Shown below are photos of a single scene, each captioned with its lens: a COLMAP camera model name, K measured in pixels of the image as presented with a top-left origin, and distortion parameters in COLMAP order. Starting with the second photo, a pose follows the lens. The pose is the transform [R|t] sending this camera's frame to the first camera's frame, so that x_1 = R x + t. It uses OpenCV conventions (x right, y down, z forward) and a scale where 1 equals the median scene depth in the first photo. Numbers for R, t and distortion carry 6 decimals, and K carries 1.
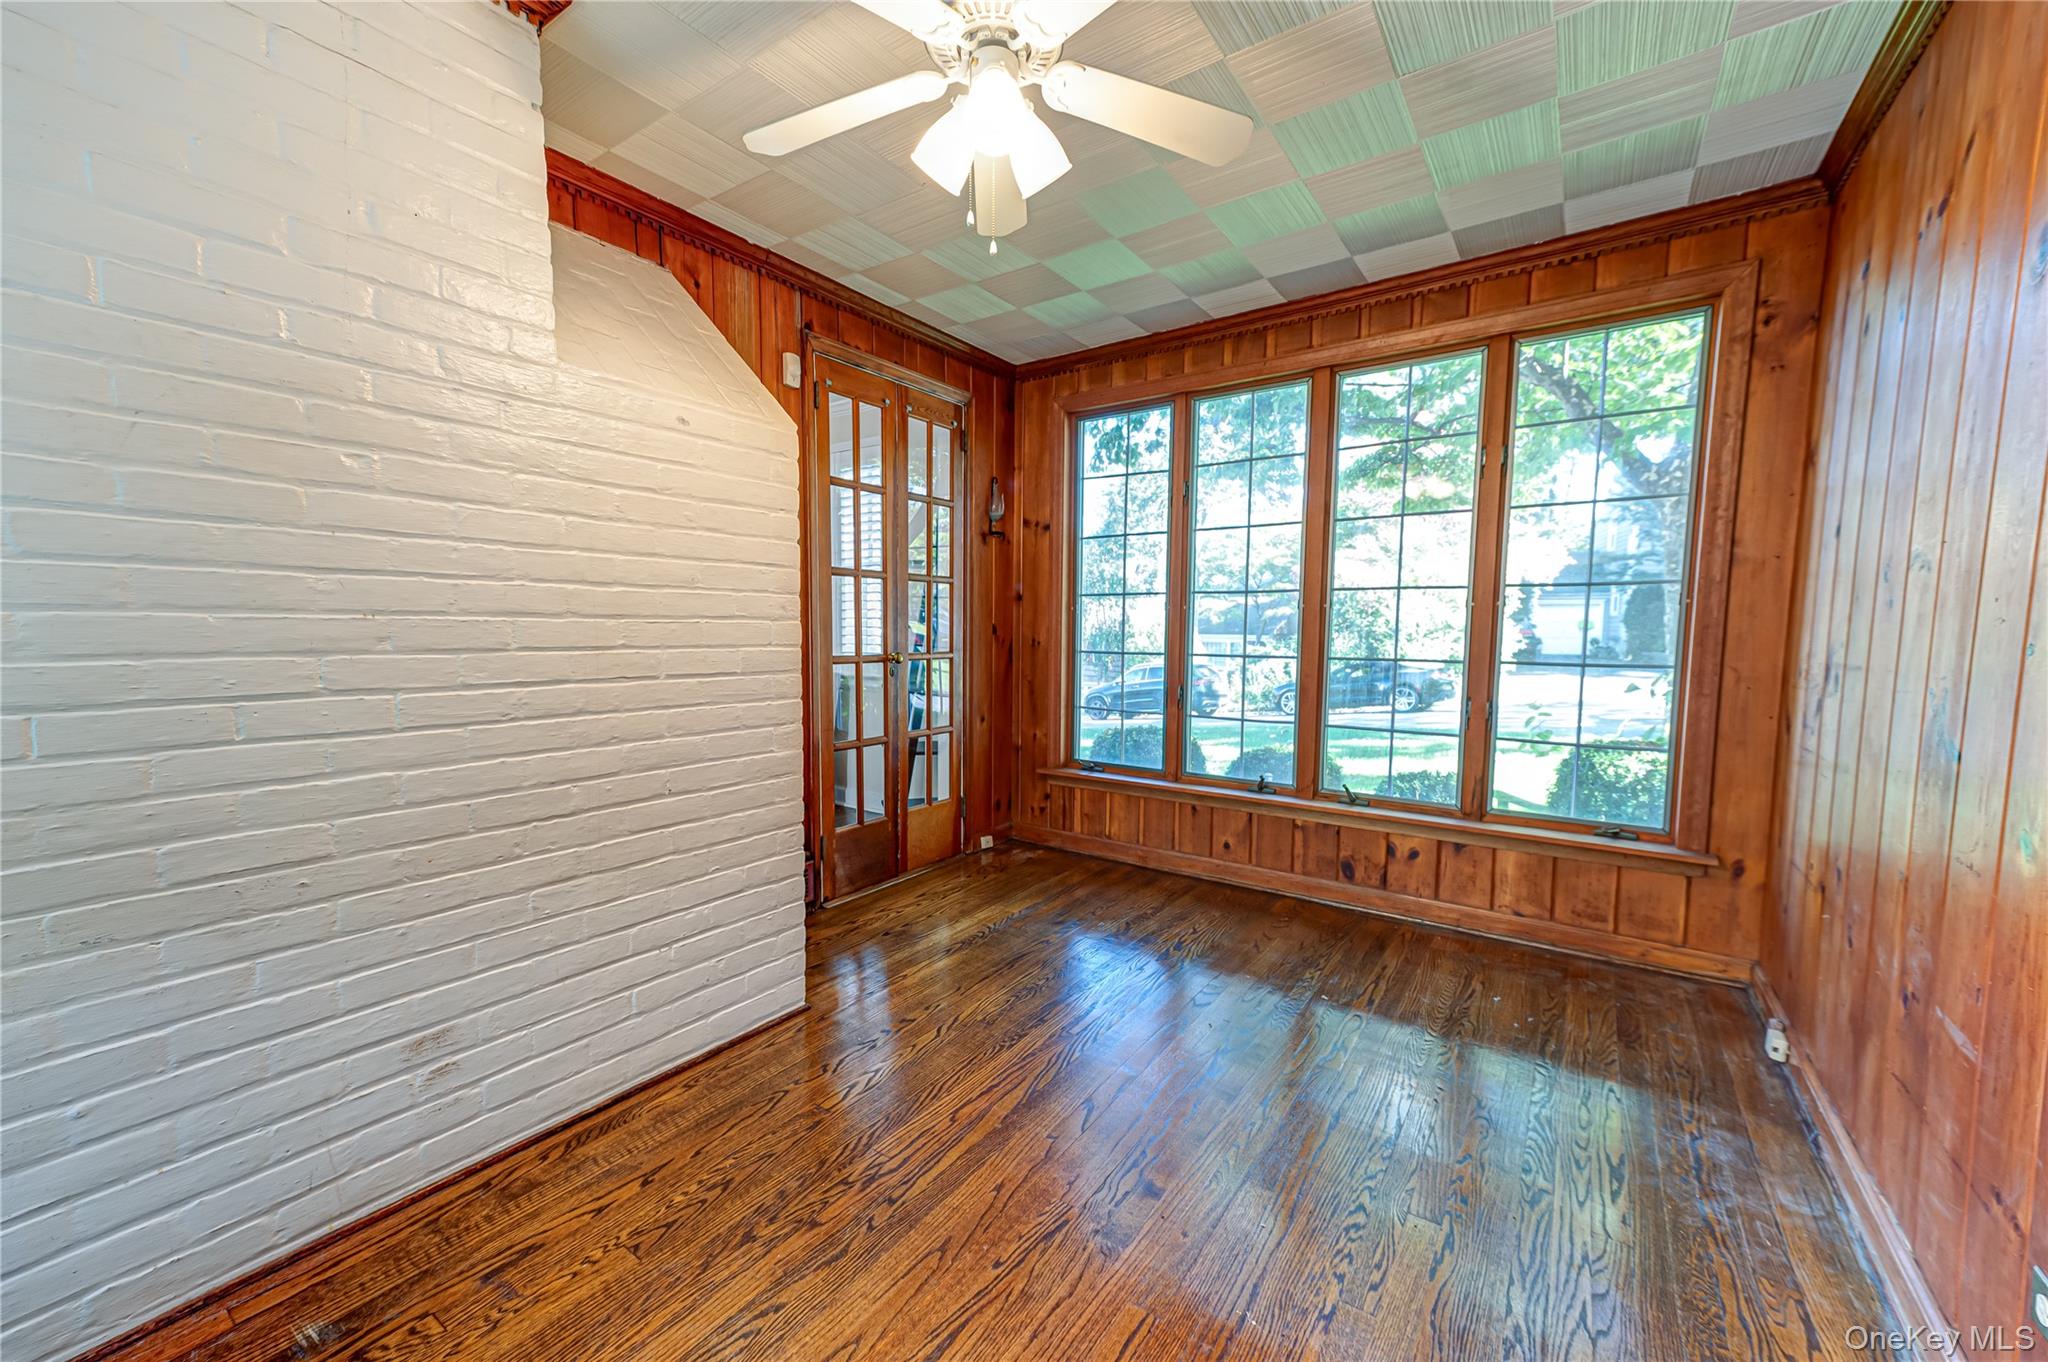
lens RADIAL K [[795.2, 0, 1019.7], [0, 795.2, 692.5], [0, 0, 1]] dist [0.016439, -0.000157]
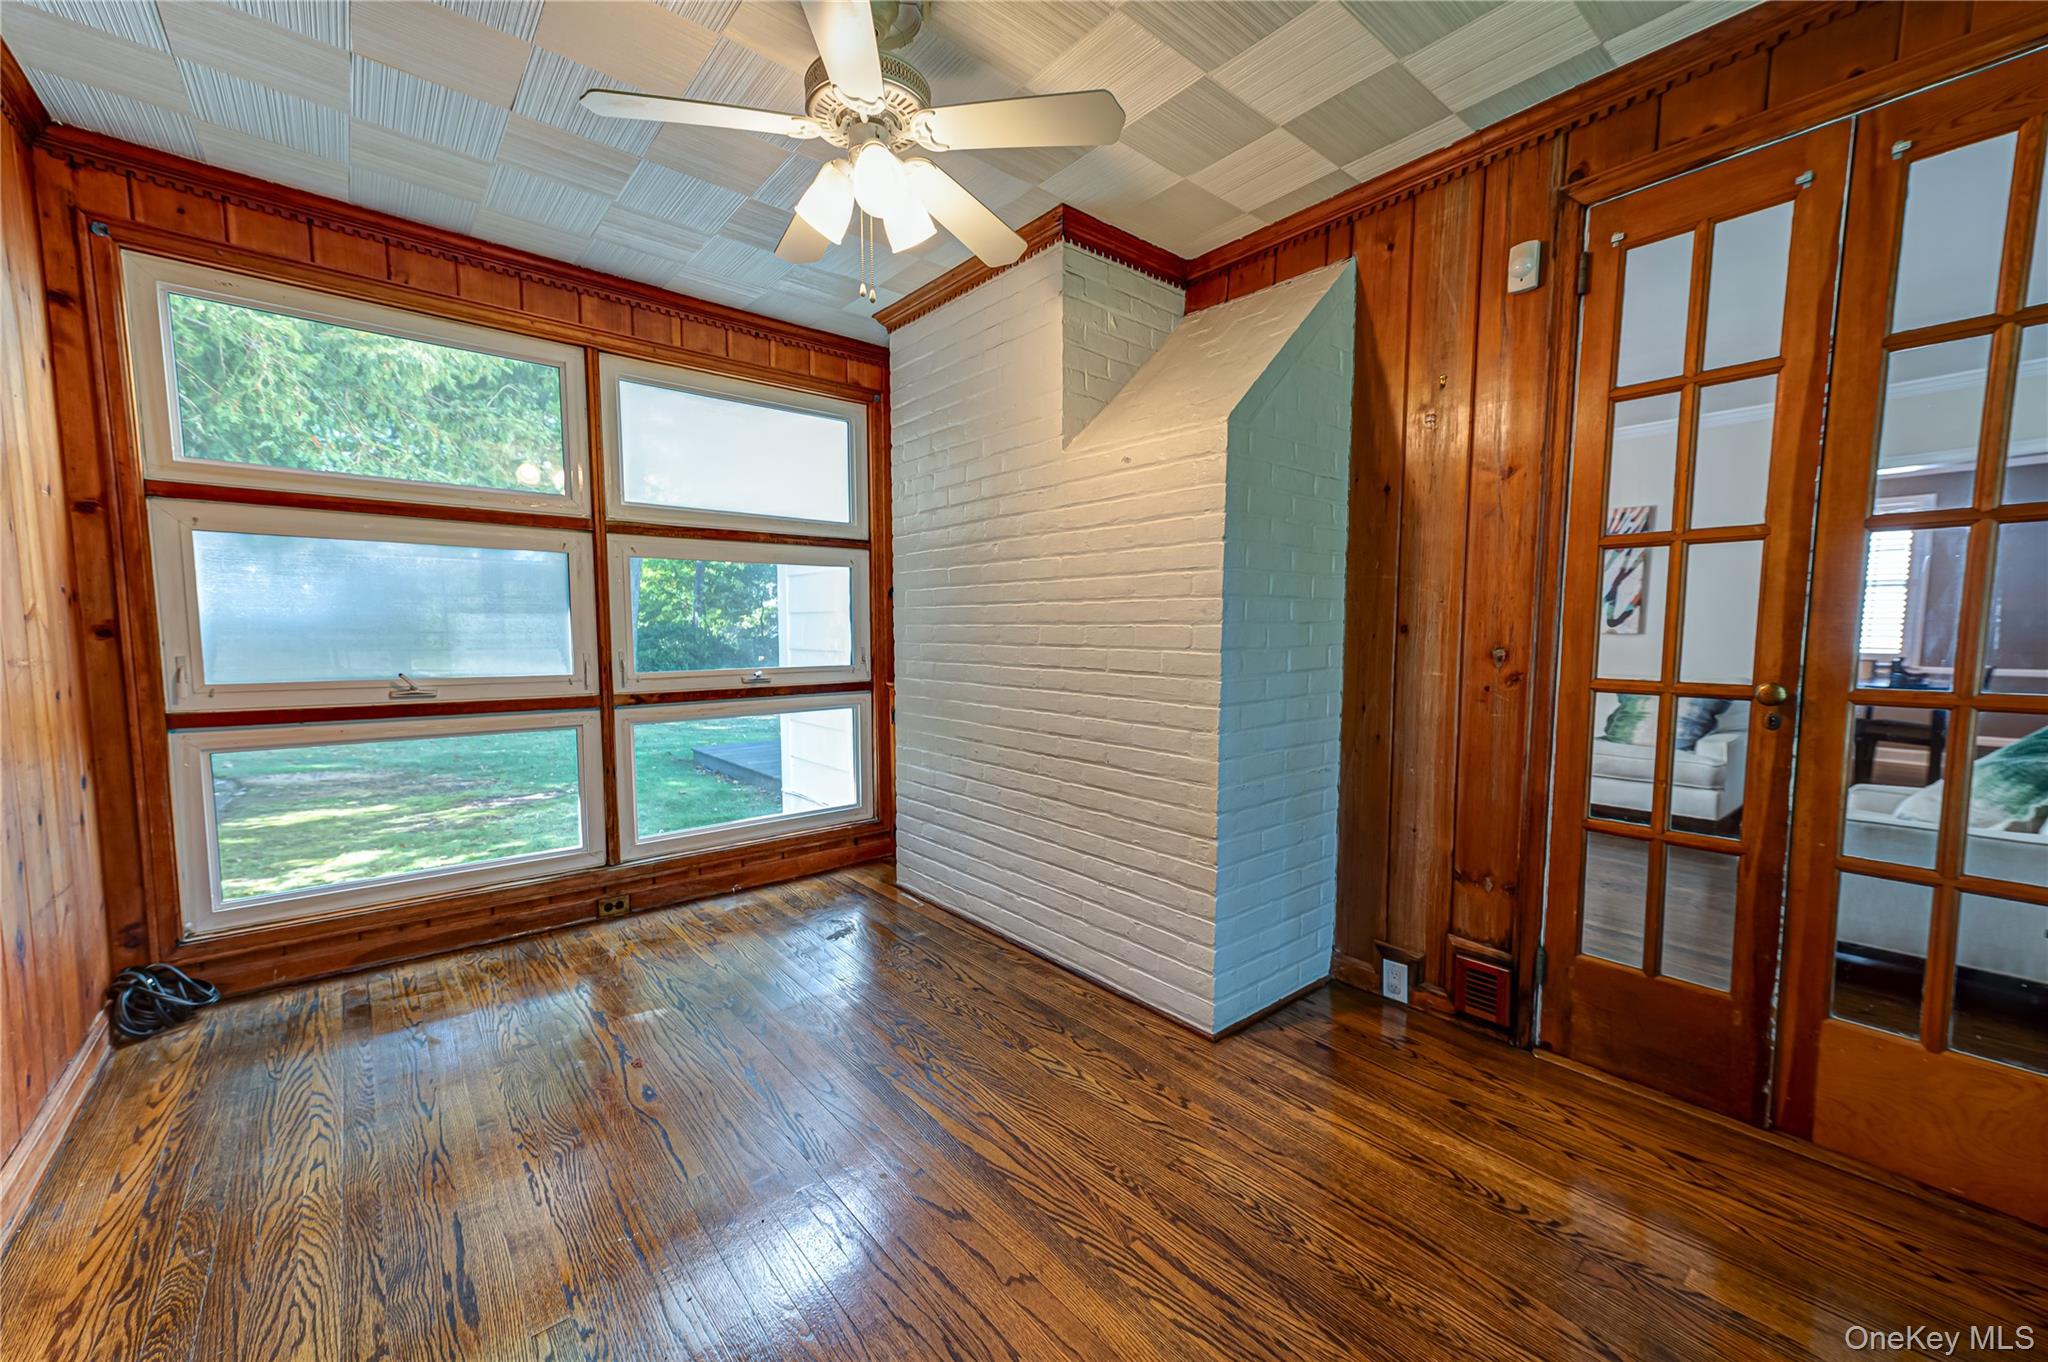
lens RADIAL K [[795.2, 0, 1019.7], [0, 795.2, 692.5], [0, 0, 1]] dist [0.016439, -0.000157]
pose [[-0.255618, 0.070374, -0.964213, 0.818023], [-0.085043, 0.991844, 0.094936, -0.093725], [0.963030, 0.106267, -0.247549, 1.201148]]
